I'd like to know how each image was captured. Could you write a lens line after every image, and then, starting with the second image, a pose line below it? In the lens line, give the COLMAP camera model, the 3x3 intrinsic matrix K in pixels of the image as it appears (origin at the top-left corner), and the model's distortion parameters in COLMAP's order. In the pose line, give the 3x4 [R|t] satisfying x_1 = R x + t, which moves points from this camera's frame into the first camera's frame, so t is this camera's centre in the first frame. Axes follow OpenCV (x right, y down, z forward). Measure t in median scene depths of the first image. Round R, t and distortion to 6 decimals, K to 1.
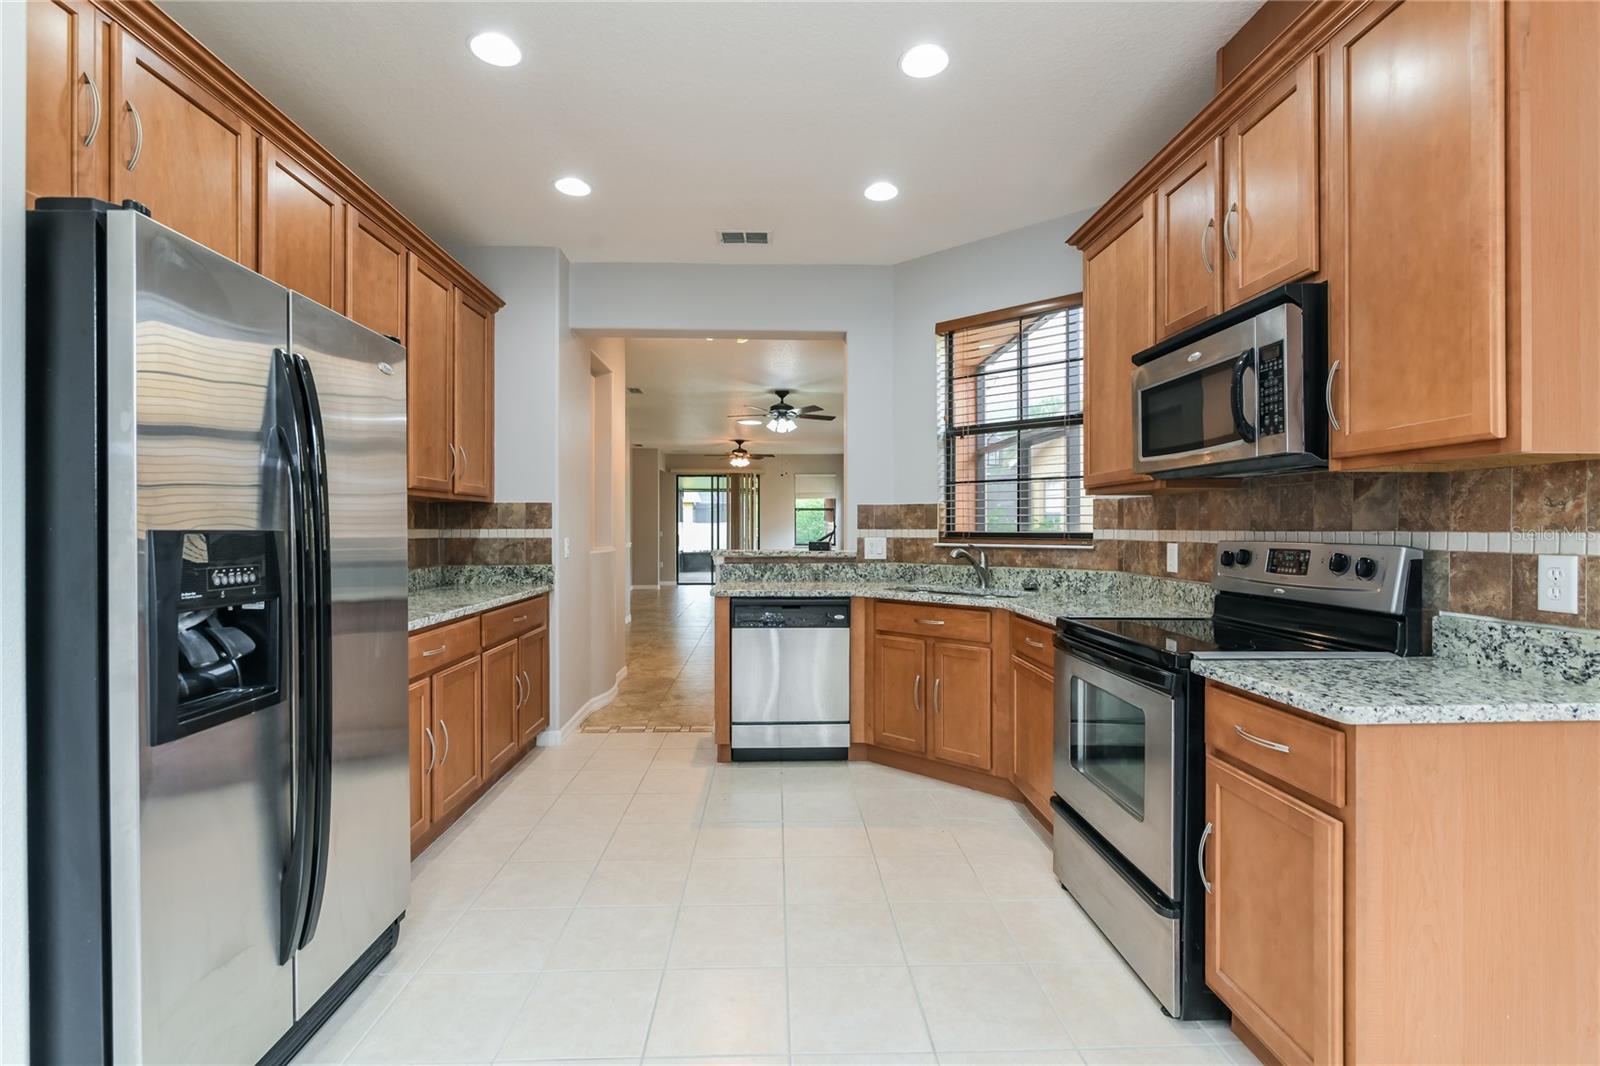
lens RADIAL K [[739.3, 0, 799.6], [0, 739.3, 529.8], [0, 0, 1]] dist [-0.002372, 0.000660]
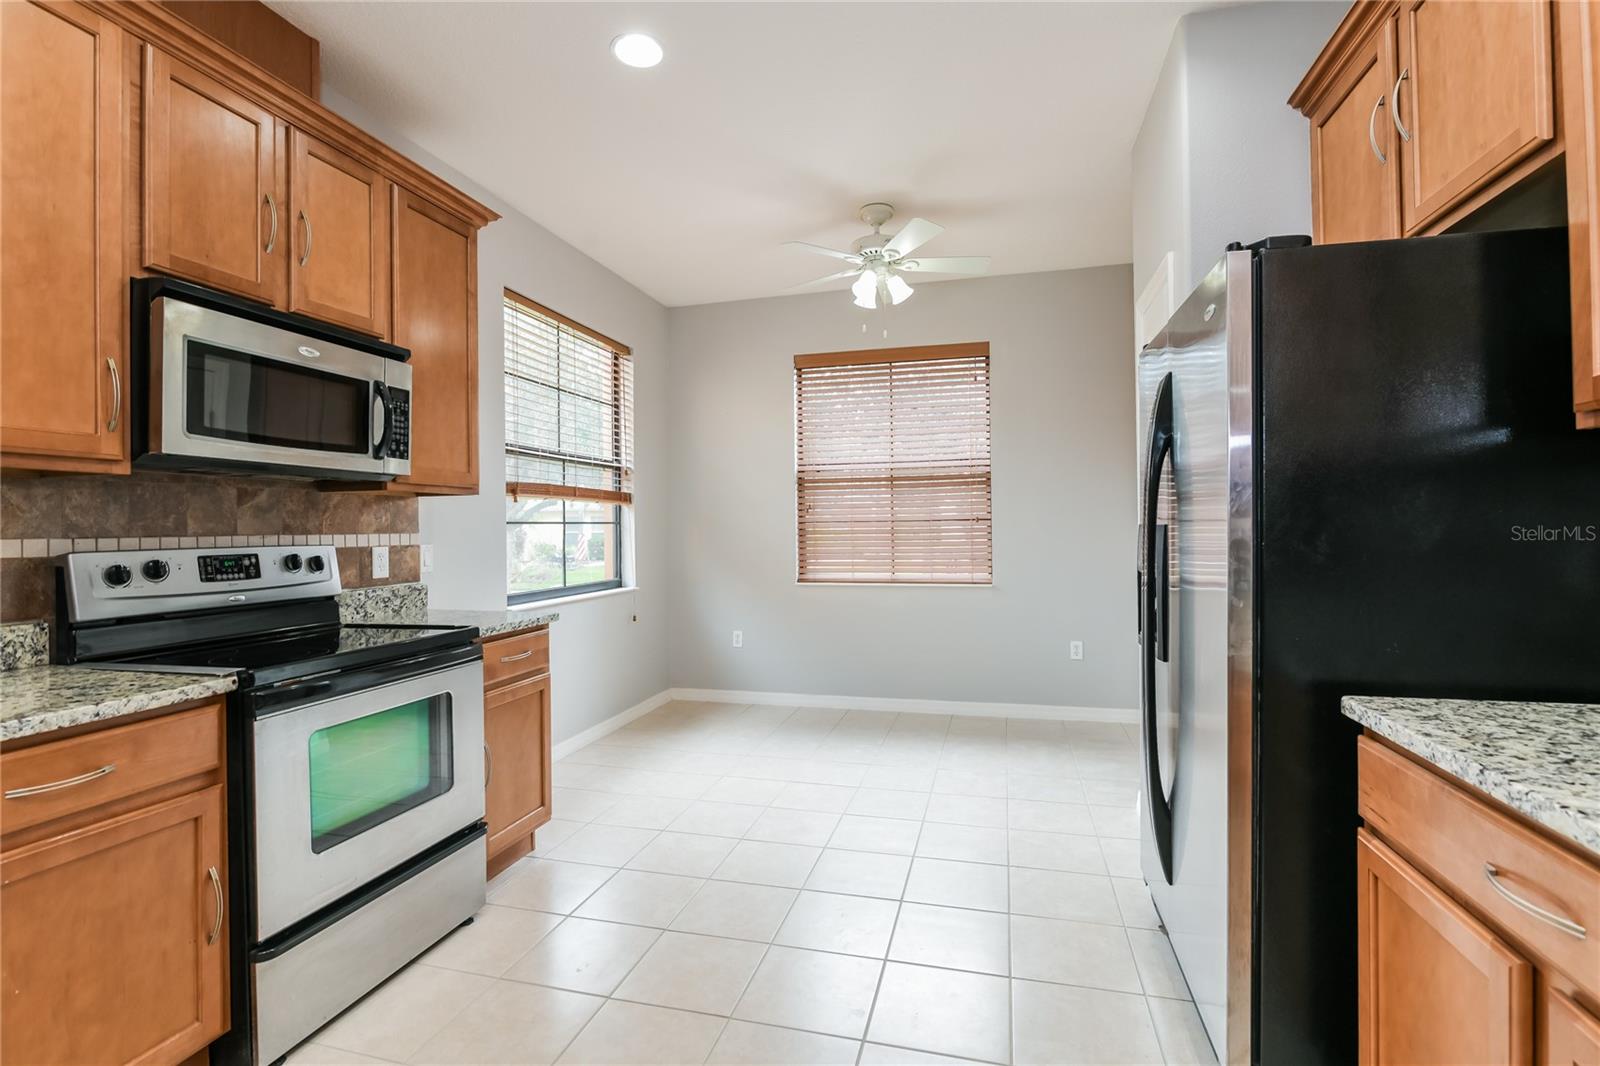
lens RADIAL K [[739.3, 0, 801.3], [0, 739.3, 525.6], [0, 0, 1]] dist [-0.002372, 0.000660]
pose [[-0.955648, 0.009031, 0.294374, -0.386349], [0.009375, 0.999956, -0.000241, -0.005360], [-0.294363, 0.002529, -0.955690, 1.931427]]
